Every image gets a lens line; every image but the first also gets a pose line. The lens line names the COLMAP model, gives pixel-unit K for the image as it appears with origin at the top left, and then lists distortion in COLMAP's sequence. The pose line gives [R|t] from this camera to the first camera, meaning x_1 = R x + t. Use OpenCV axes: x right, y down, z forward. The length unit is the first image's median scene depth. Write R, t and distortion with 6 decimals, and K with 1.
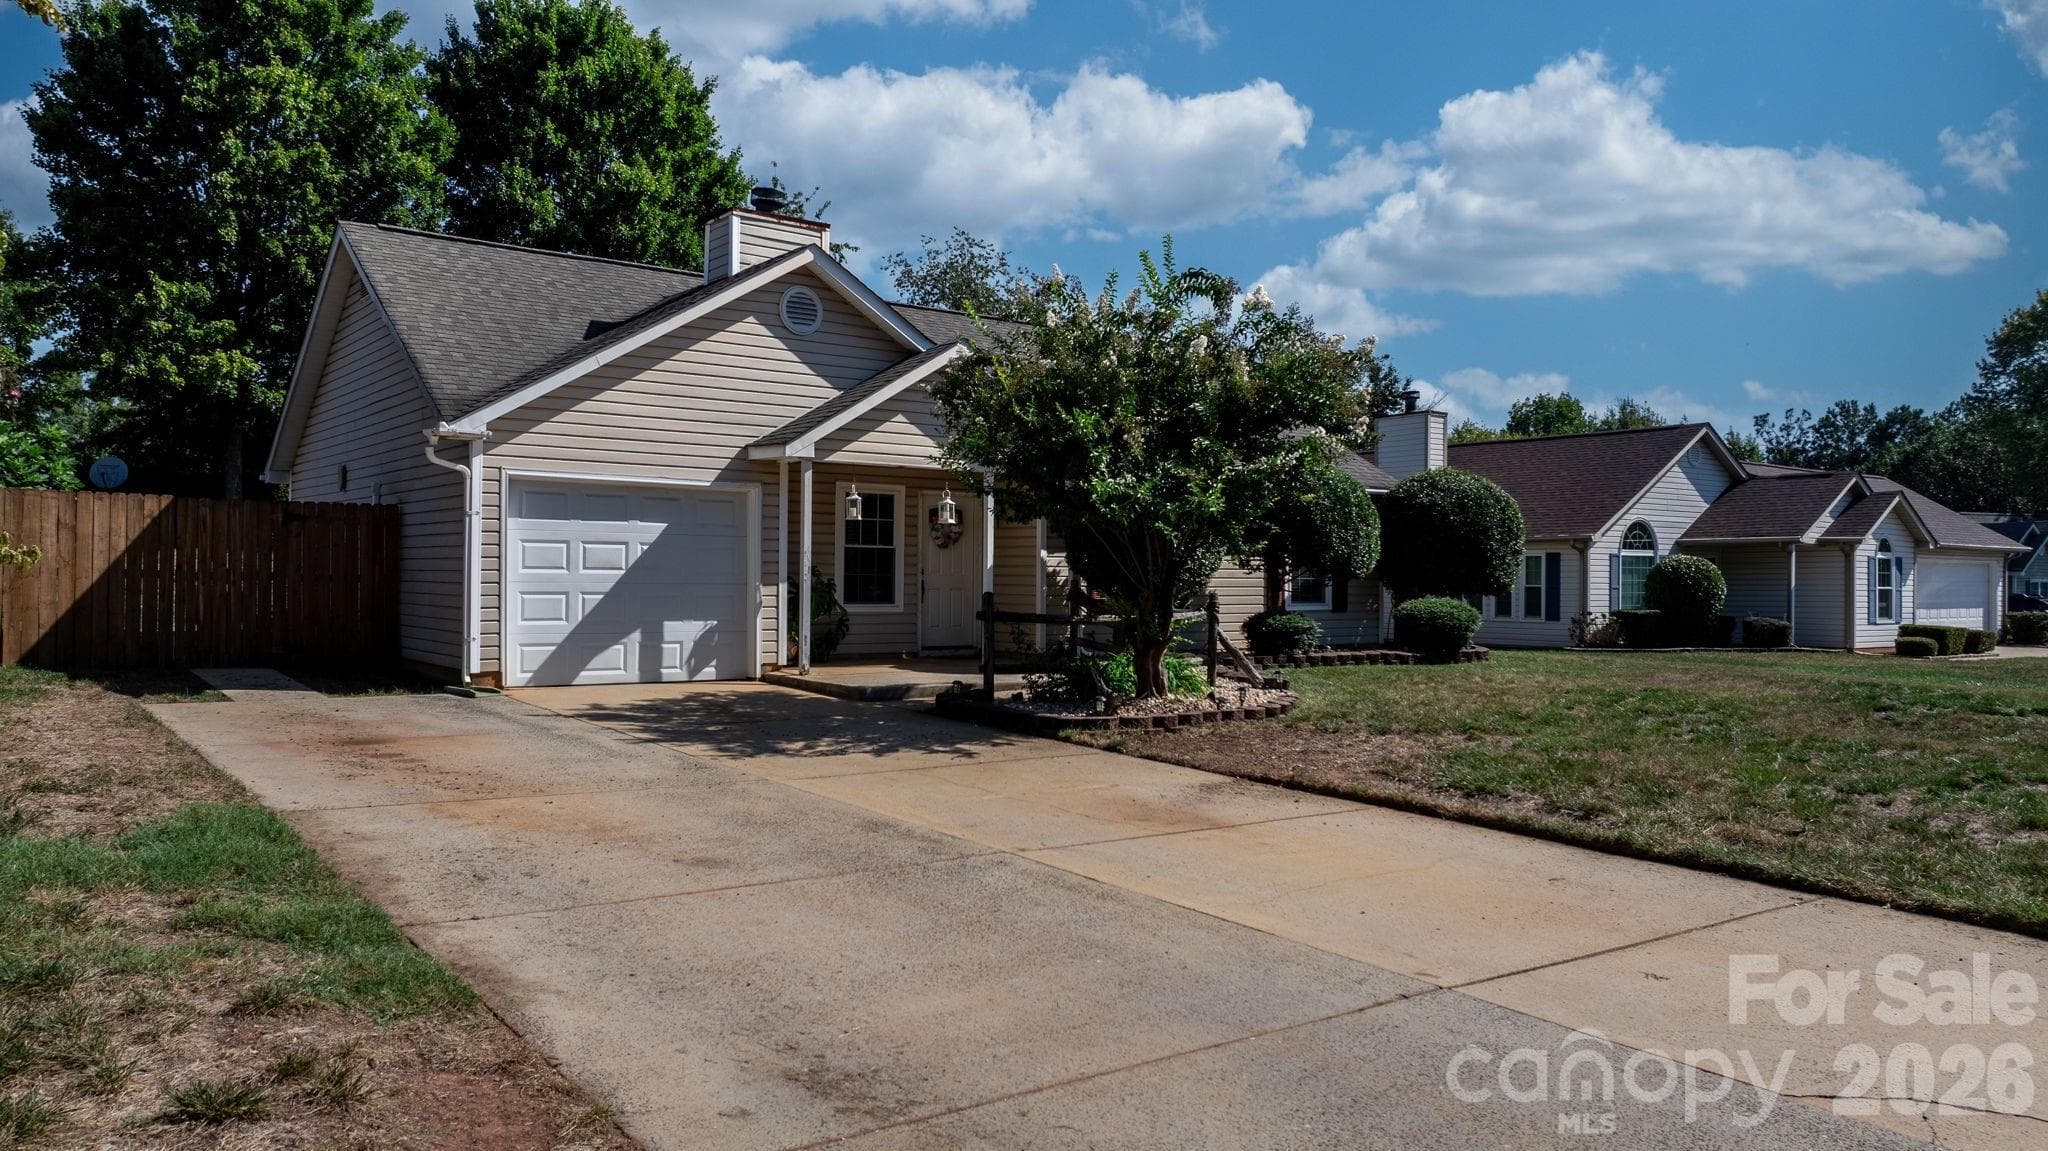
lens RADIAL K [[1398.2, 0, 1024.0], [0, 1398.2, 575.5], [0, 0, 1]] dist [-0.017304, 0.001572]
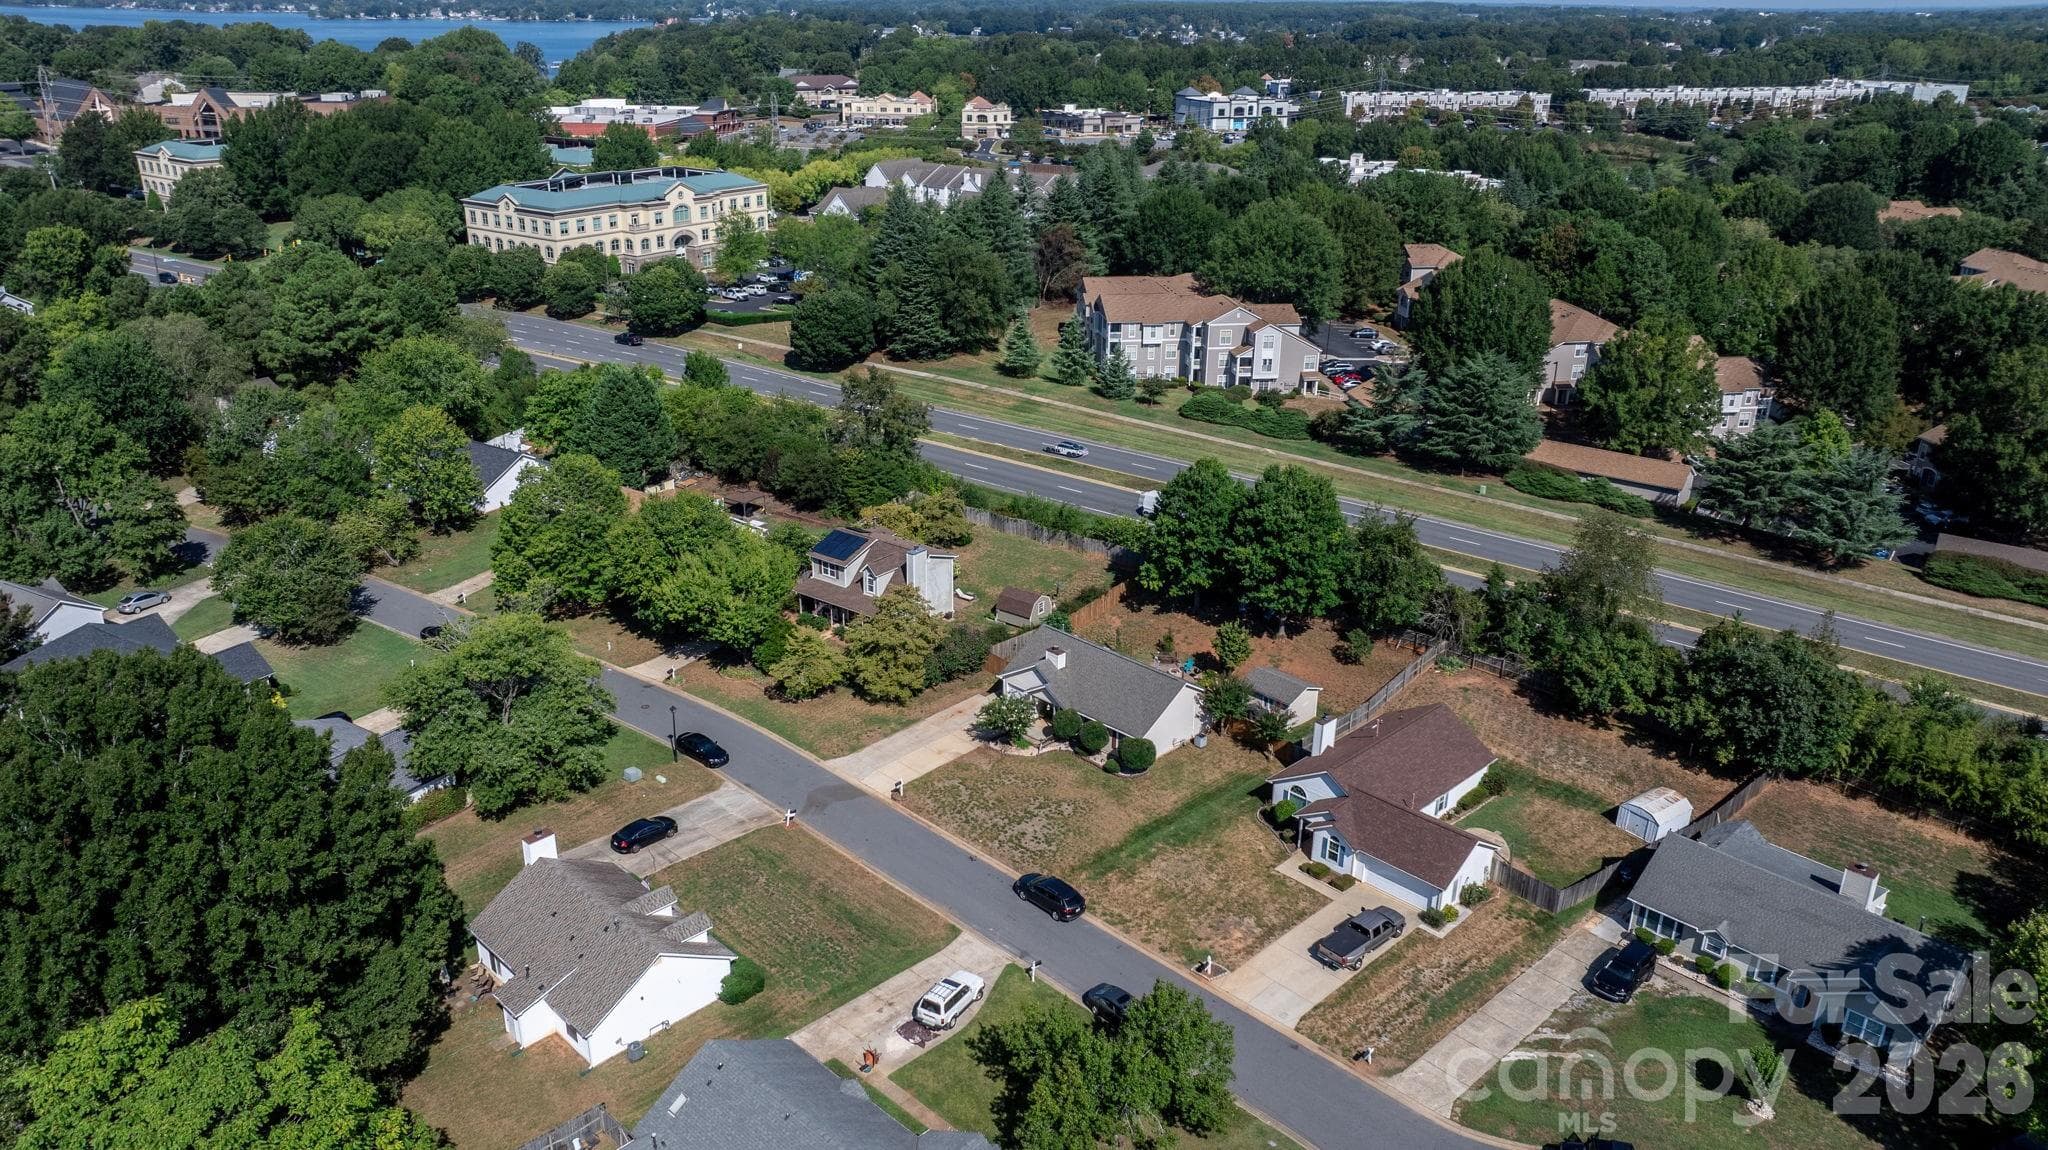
lens RADIAL K [[1434.6, 0, 1026.5], [0, 1434.6, 572.3], [0, 0, 1]] dist [-0.020177, 0.006627]
pose [[0.143043, 0.357706, -0.922814, 3.141482], [-0.002973, 0.932553, 0.361020, -1.634475], [0.989712, -0.048898, 0.134459, 0.024421]]
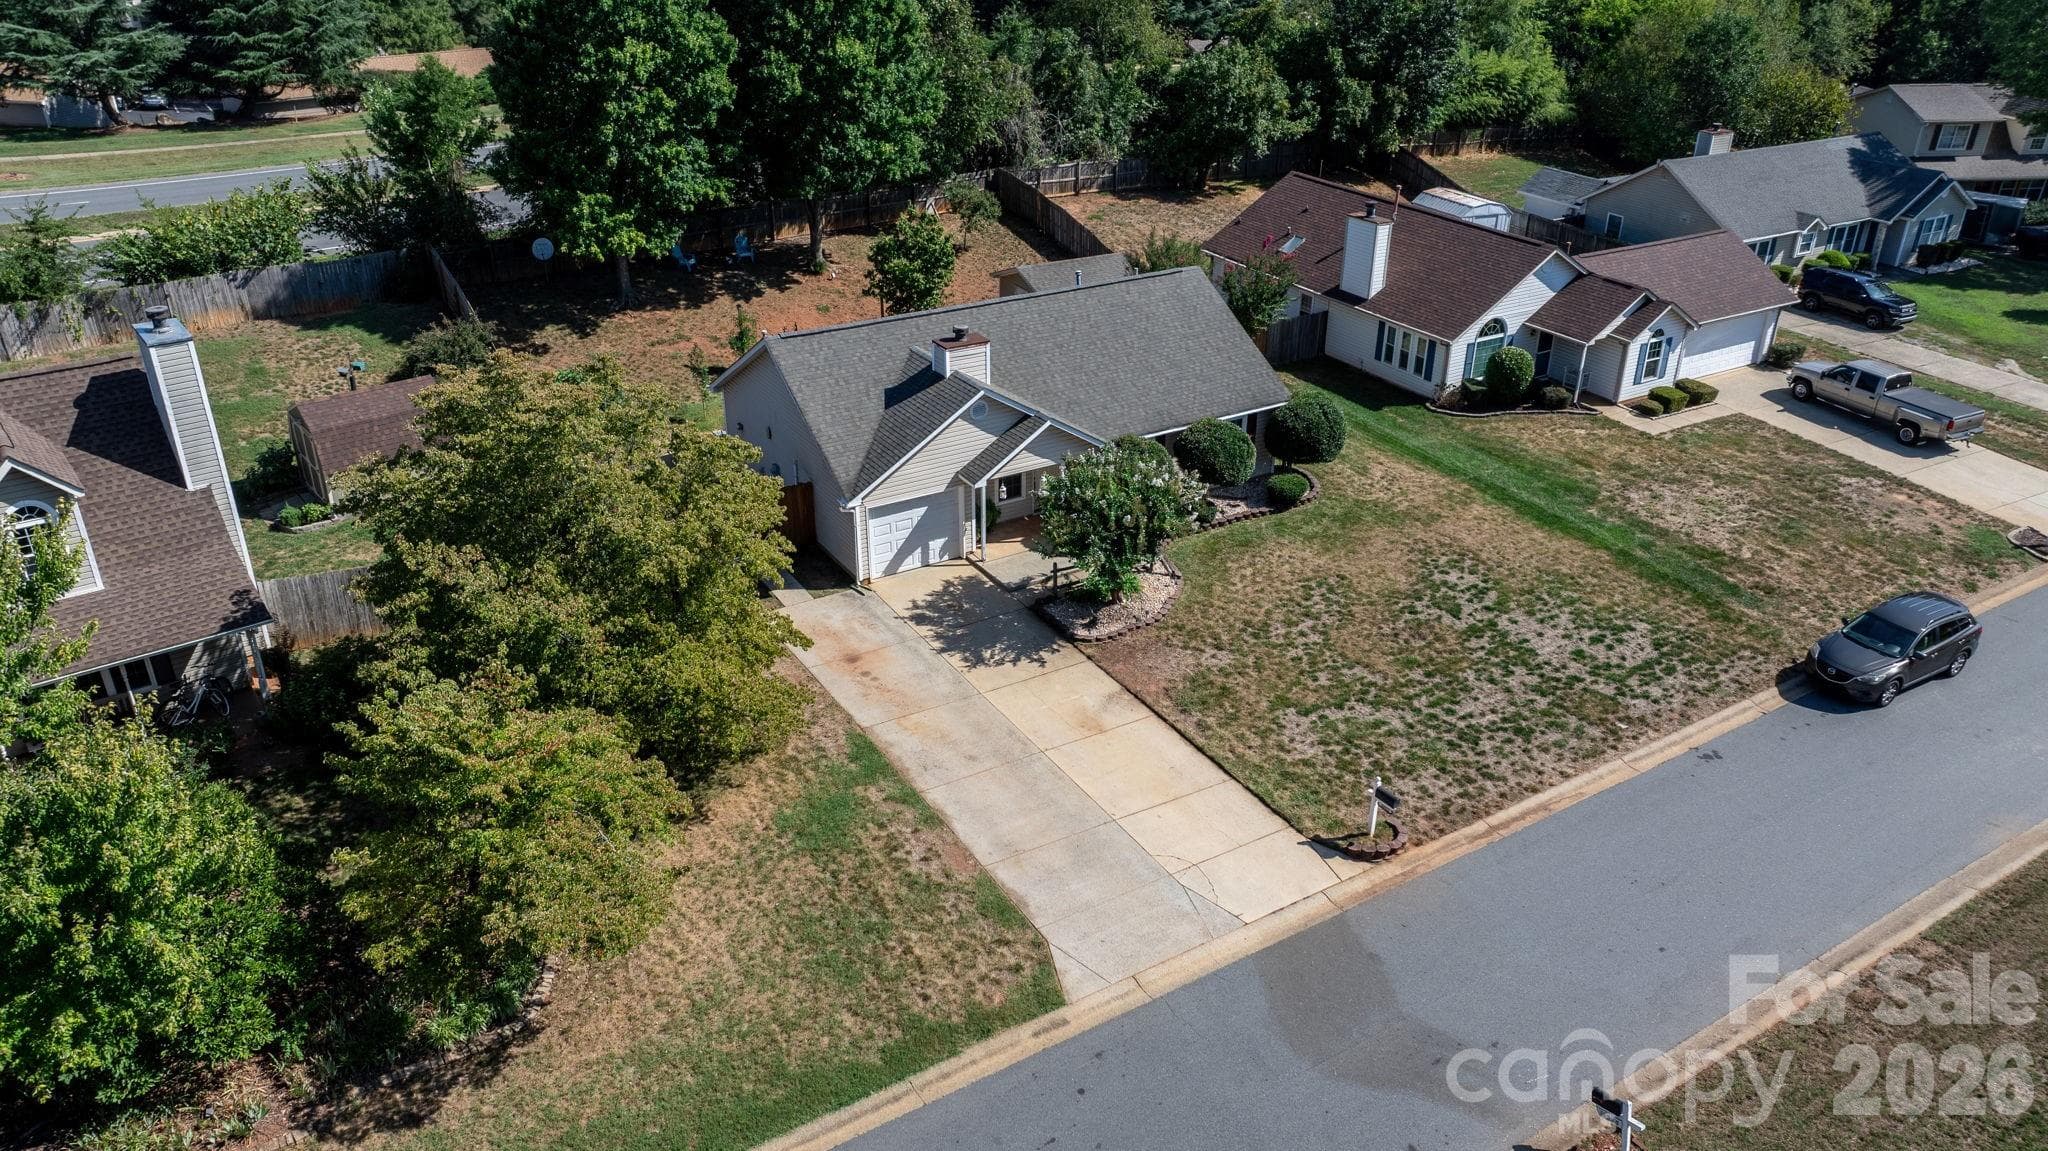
lens RADIAL K [[1434.6, 0, 1026.5], [0, 1434.6, 572.8], [0, 0, 1]] dist [-0.020177, 0.006627]
pose [[0.995576, 0.040231, -0.084917, 0.067128], [0.003428, 0.887555, 0.460690, -0.547491], [0.093902, -0.458943, 0.883490, -0.626380]]
